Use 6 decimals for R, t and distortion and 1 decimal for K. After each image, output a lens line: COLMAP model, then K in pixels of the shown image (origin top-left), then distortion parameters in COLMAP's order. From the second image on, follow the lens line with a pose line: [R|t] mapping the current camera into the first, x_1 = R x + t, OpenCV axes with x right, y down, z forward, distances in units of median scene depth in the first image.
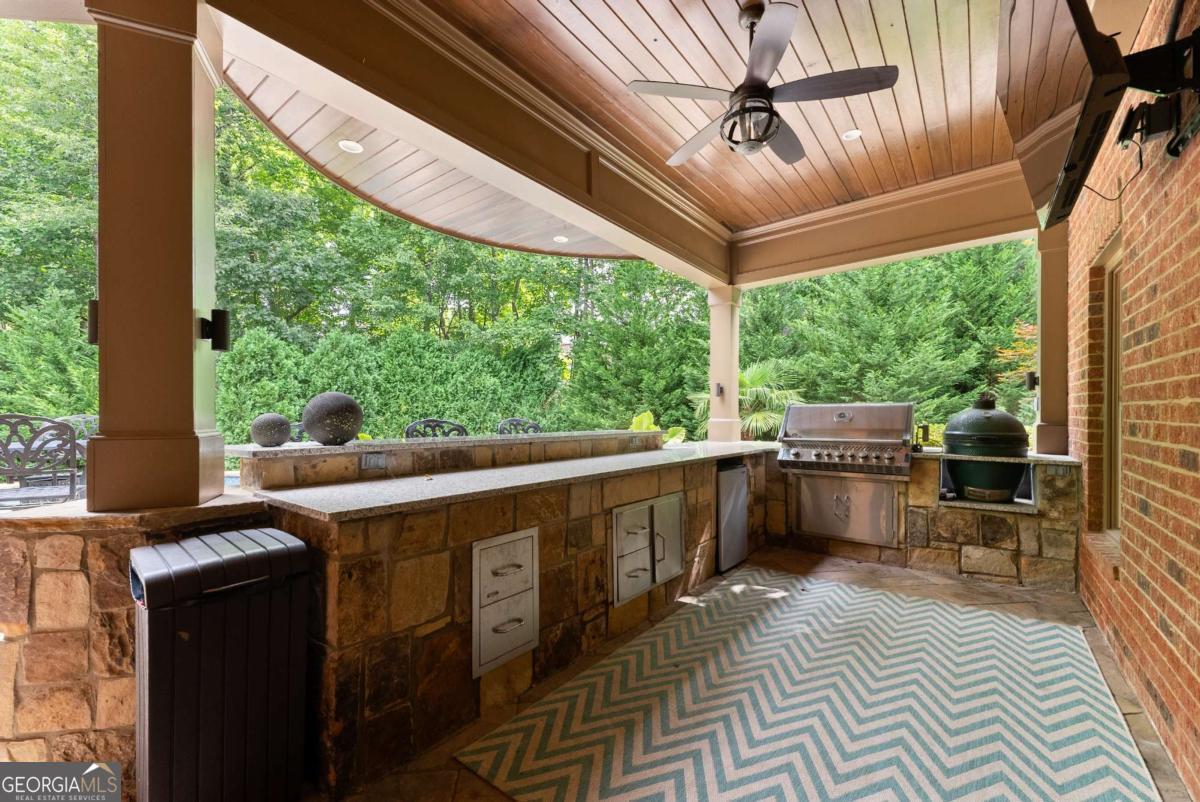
lens RADIAL K [[483.6, 0, 601.6], [0, 483.6, 408.9], [0, 0, 1]] dist [0.001217, 0.000103]
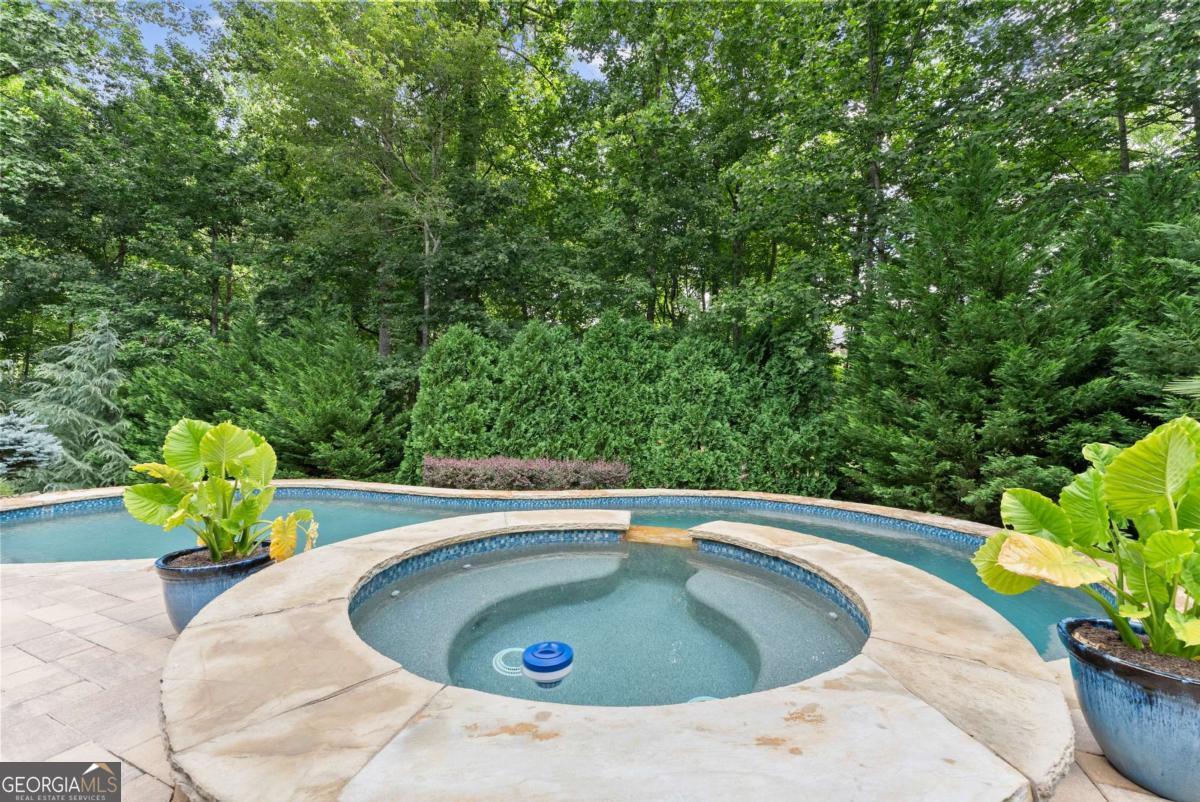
lens RADIAL K [[483.6, 0, 601.6], [0, 483.6, 408.9], [0, 0, 1]] dist [0.001217, 0.000103]
pose [[0.862071, 0.005293, -0.506759, -0.016494], [-0.016920, 0.999689, -0.018341, 0.005458], [0.506505, 0.024386, 0.861892, 0.329754]]
